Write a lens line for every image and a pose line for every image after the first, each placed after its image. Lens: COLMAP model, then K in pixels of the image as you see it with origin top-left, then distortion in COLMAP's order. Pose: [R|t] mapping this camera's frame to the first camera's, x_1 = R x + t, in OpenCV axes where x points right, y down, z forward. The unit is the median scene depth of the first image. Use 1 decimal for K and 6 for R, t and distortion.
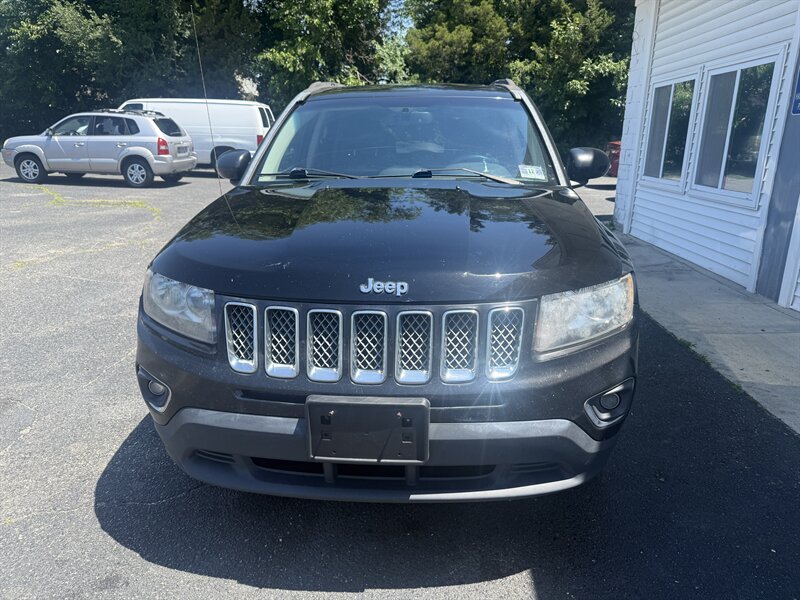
lens RADIAL K [[564.4, 0, 392.5], [0, 564.4, 299.3], [0, 0, 1]] dist [0.023911, -0.035874]
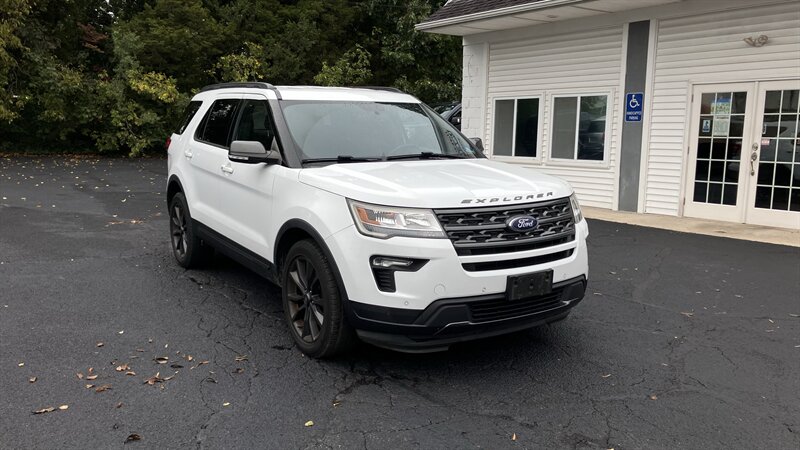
lens RADIAL K [[641.4, 0, 390.2], [0, 641.4, 228.7], [0, 0, 1]] dist [-0.018492, 0.011617]
pose [[0.771834, -0.099637, 0.627968, -0.806226], [0.172427, 0.983435, -0.055893, 0.023500], [-0.611997, 0.151419, 0.776229, -0.127871]]
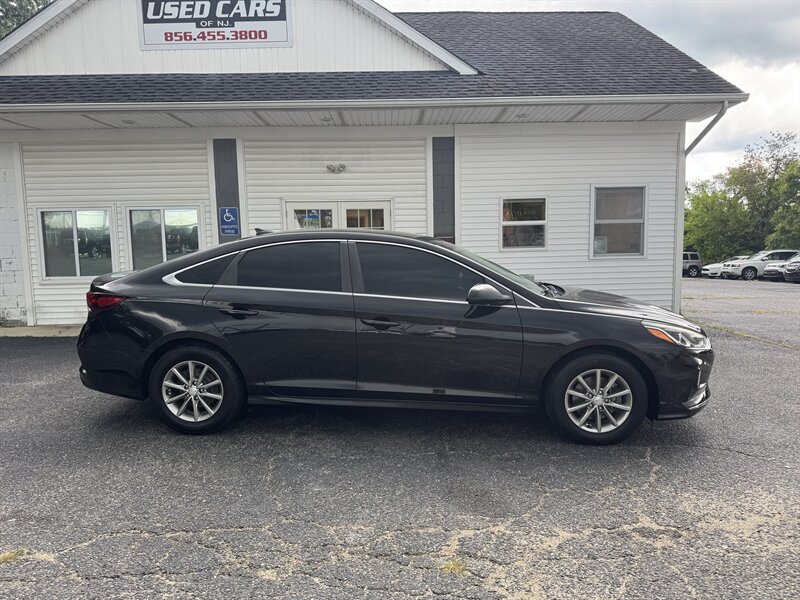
lens RADIAL K [[557.9, 0, 402.1], [0, 557.9, 306.6], [0, 0, 1]] dist [0.061747, -0.081402]
pose [[-0.073538, -0.116690, 0.990442, -0.821480], [0.289991, 0.947716, 0.133187, -0.083178], [-0.954200, 0.297014, -0.035854, 0.273574]]
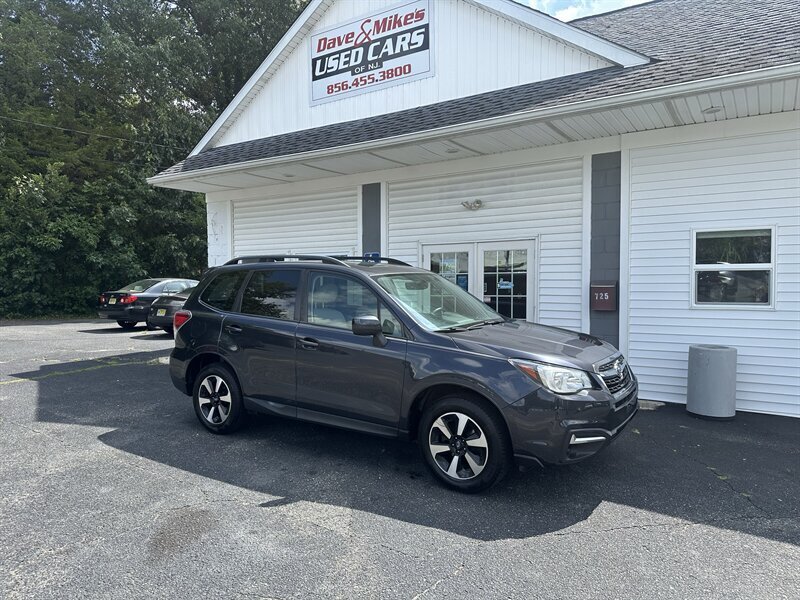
lens RADIAL K [[557.9, 0, 403.7], [0, 557.9, 302.5], [0, 0, 1]] dist [0.061747, -0.081402]
pose [[0.500620, -0.040416, 0.864723, -0.552549], [0.244897, 0.964716, -0.096690, -0.007364], [-0.830304, 0.260173, 0.492854, -0.062858]]
